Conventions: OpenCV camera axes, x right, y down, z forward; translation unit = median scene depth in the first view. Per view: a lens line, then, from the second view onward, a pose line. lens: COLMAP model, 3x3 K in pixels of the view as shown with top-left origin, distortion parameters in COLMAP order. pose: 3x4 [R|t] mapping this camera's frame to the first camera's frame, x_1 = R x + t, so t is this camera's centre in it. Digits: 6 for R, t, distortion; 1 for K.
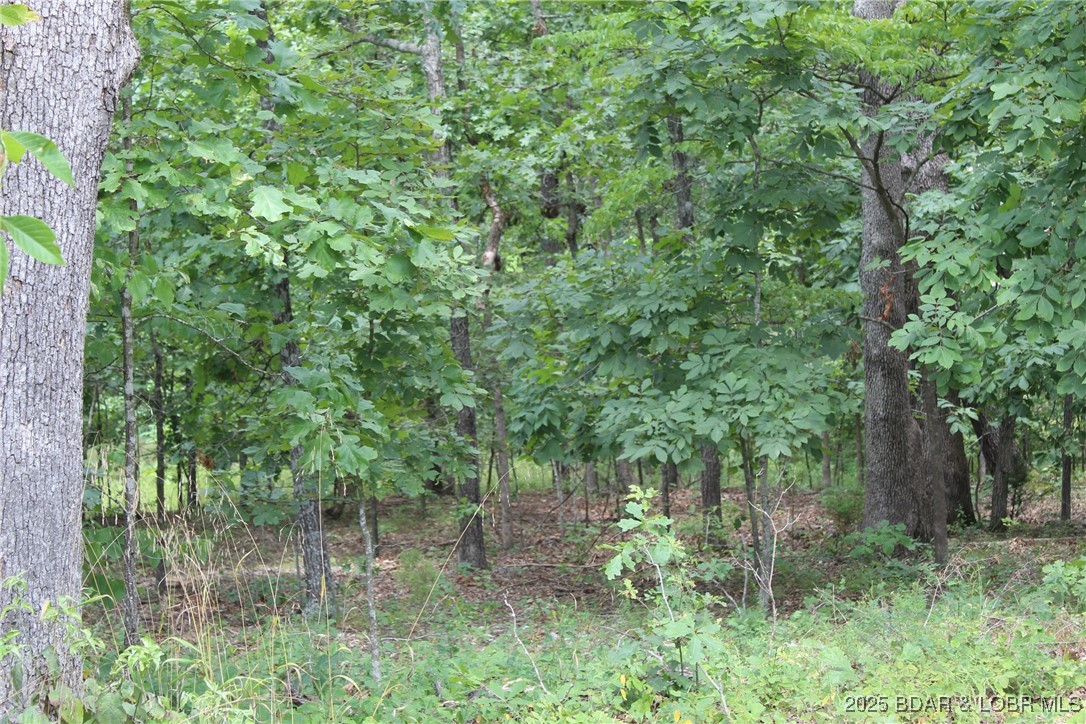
lens RADIAL K [[2306.1, 0, 547.3], [0, 2306.1, 355.1], [0, 0, 1]] dist [0.052060, 0.000000]
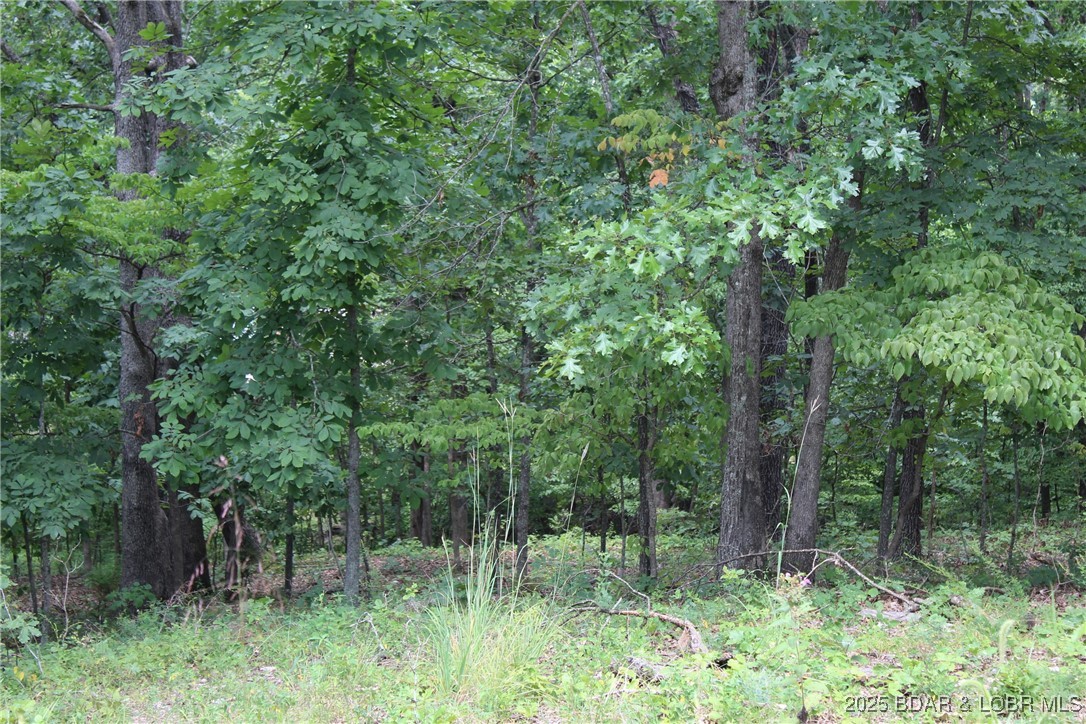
lens RADIAL K [[2429.8, 0, 574.8], [0, 2429.8, 354.4], [0, 0, 1]] dist [0.087424, 0.000000]
pose [[0.949668, 0.011818, 0.313034, -0.059909], [-0.000163, 0.999307, -0.037231, -0.008944], [-0.313257, 0.035306, 0.949012, -0.453692]]
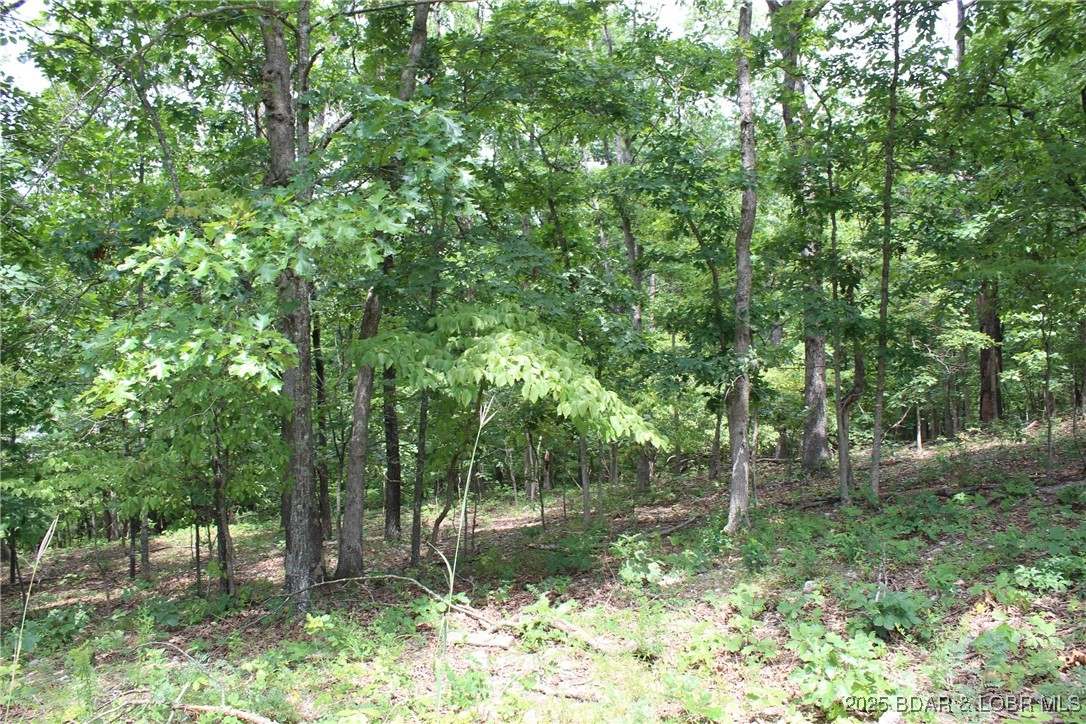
lens RADIAL K [[922.3, 0, 538.1], [0, 922.3, 360.2], [0, 0, 1]] dist [-0.156065, 0.150422]
pose [[0.779877, 0.005529, 0.625908, 0.166170], [0.074356, 0.992062, -0.101410, -0.012903], [-0.621500, 0.125628, 0.773275, 0.149830]]
